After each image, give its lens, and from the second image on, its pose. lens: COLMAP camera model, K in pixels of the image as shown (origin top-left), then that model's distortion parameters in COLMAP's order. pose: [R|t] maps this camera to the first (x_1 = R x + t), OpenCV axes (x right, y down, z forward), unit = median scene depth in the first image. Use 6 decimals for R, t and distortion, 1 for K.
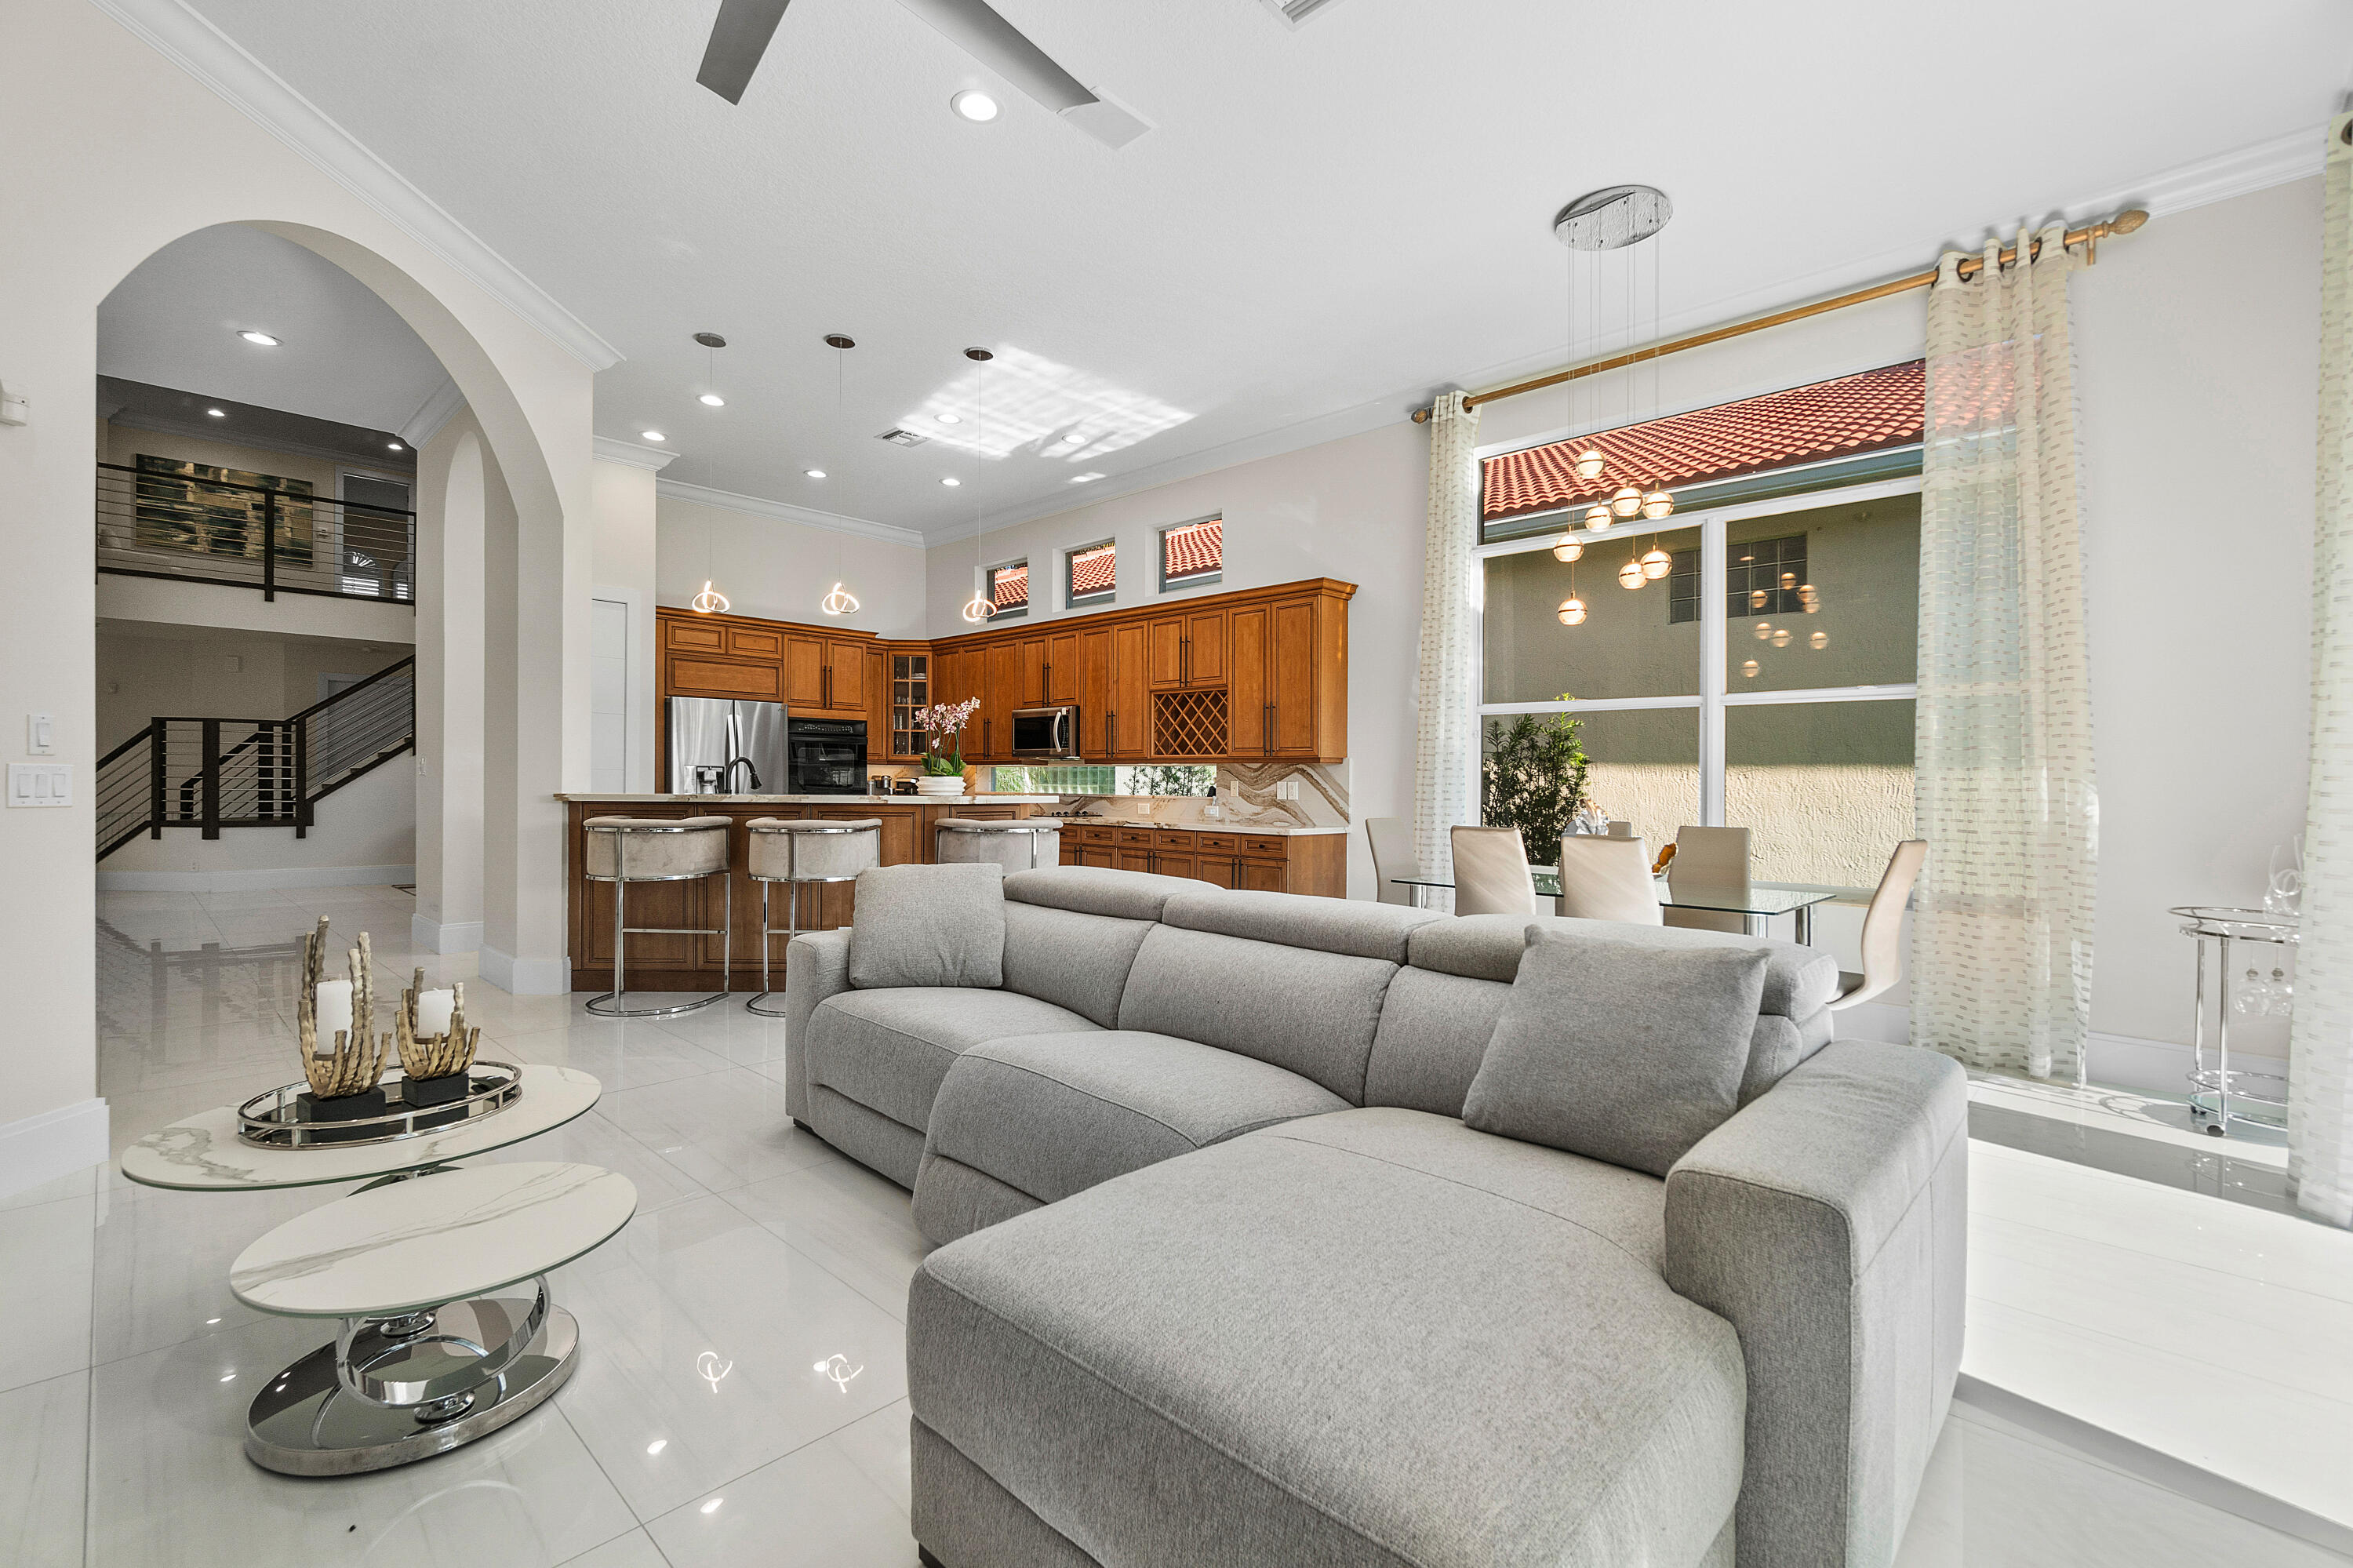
lens RADIAL K [[1045.5, 0, 1176.5], [0, 1045.5, 784.0], [0, 0, 1]] dist [-0.001171, -0.000019]
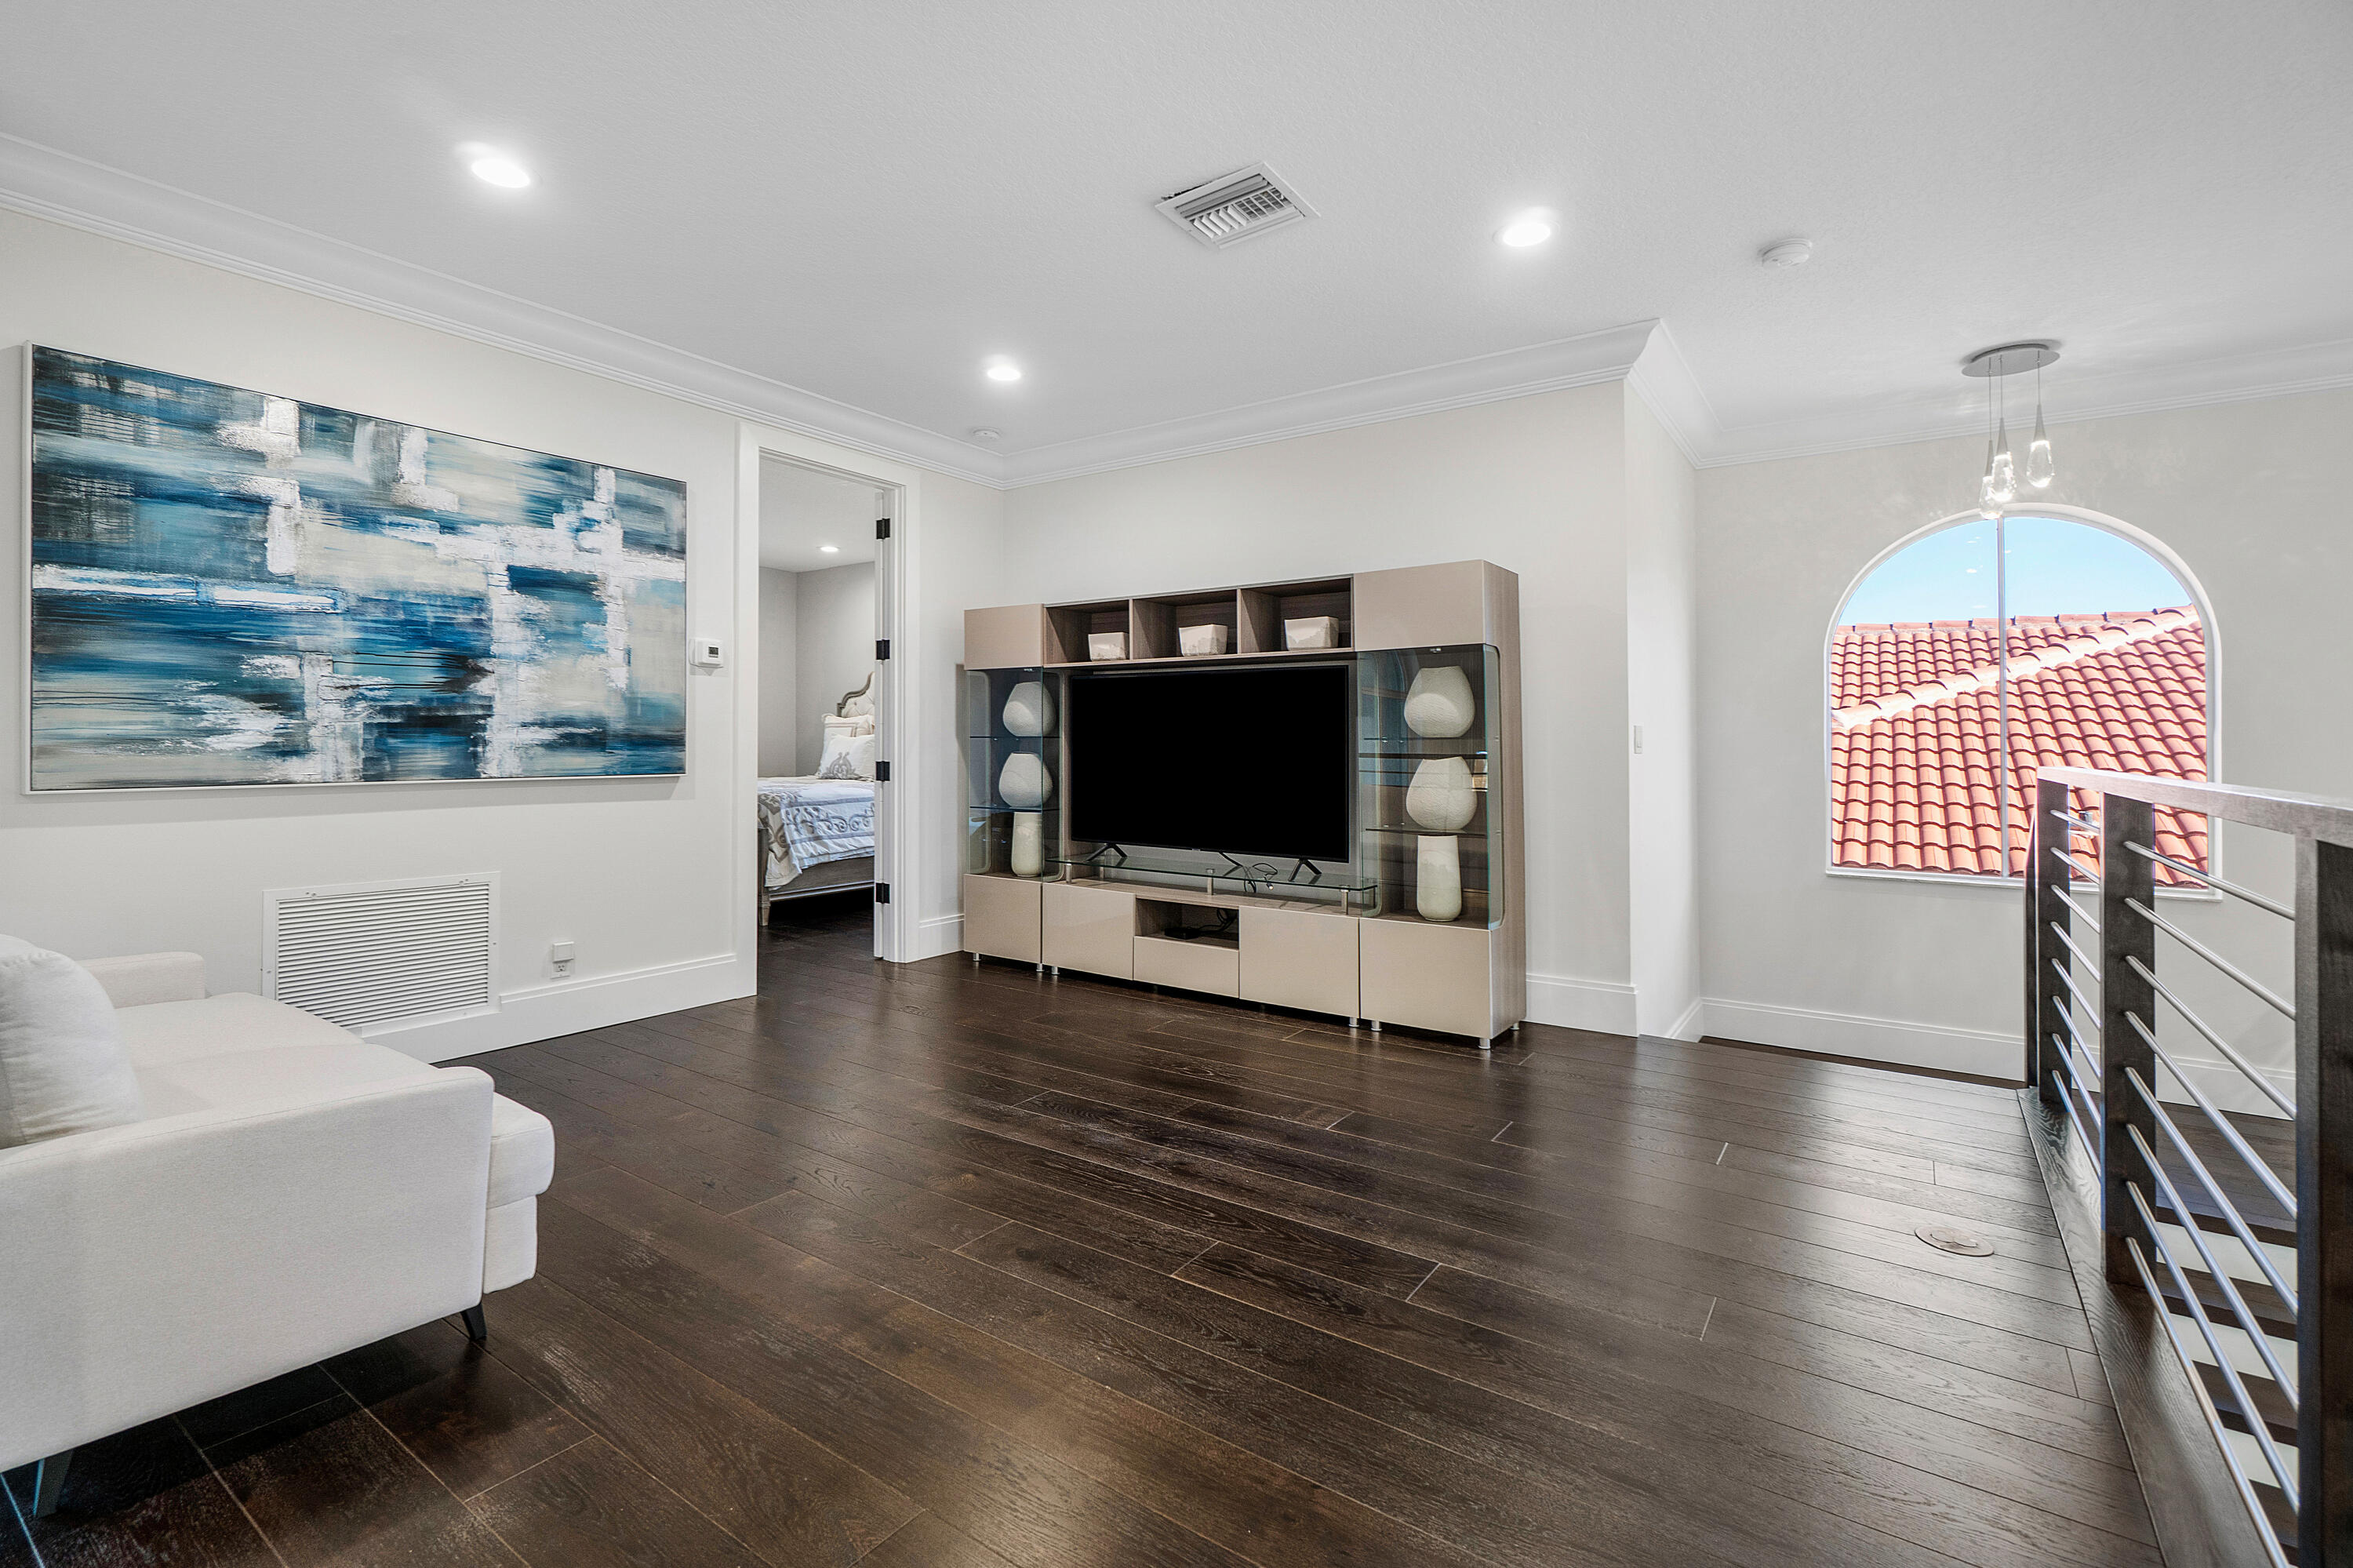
lens RADIAL K [[1043.9, 0, 1181.2], [0, 1043.9, 723.4], [0, 0, 1]] dist [-0.001047, -0.000125]
pose [[0.986224, -0.007895, 0.165224, -0.784302], [0.010530, 0.999831, -0.015080, -0.230392], [-0.165077, 0.016612, 0.986141, 0.740685]]
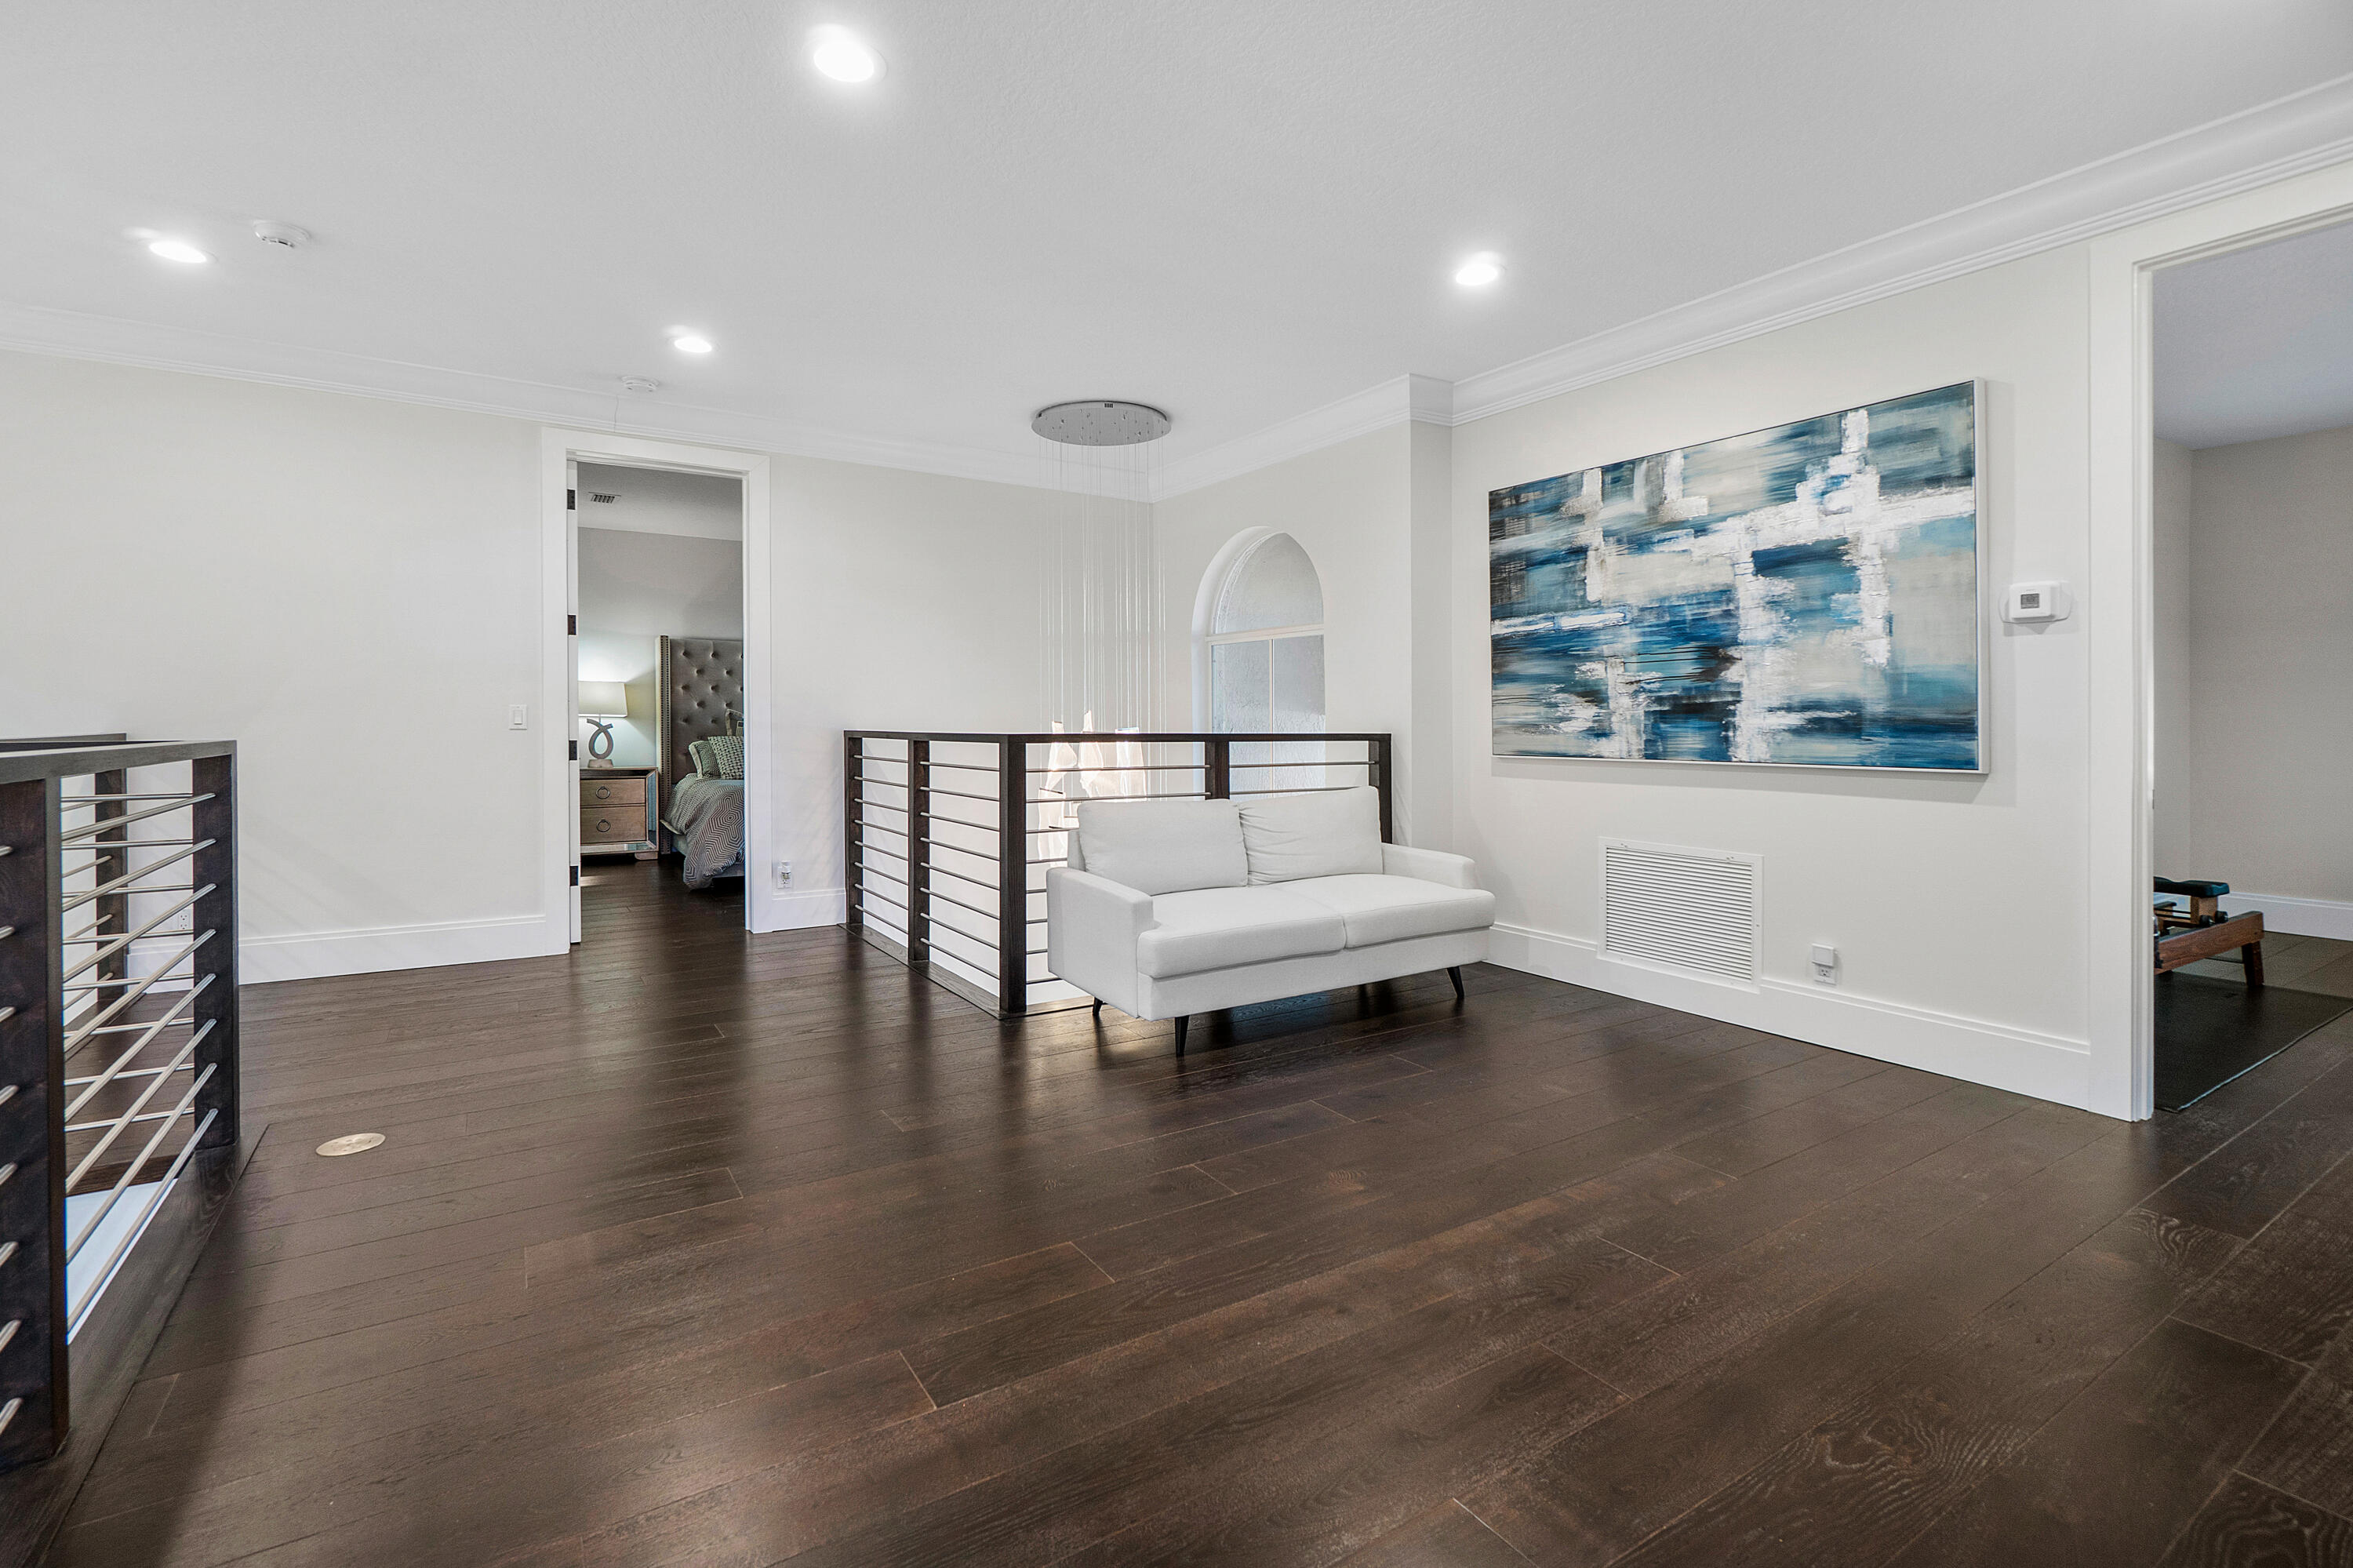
lens RADIAL K [[1042.2, 0, 1122.7], [0, 1042.2, 740.9], [0, 0, 1]] dist [0.000135, 0.000073]
pose [[-0.239113, 0.001515, -0.970990, -0.615676], [-0.007620, 0.999965, 0.003437, -0.227689], [0.970962, 0.008221, -0.239093, 0.932808]]
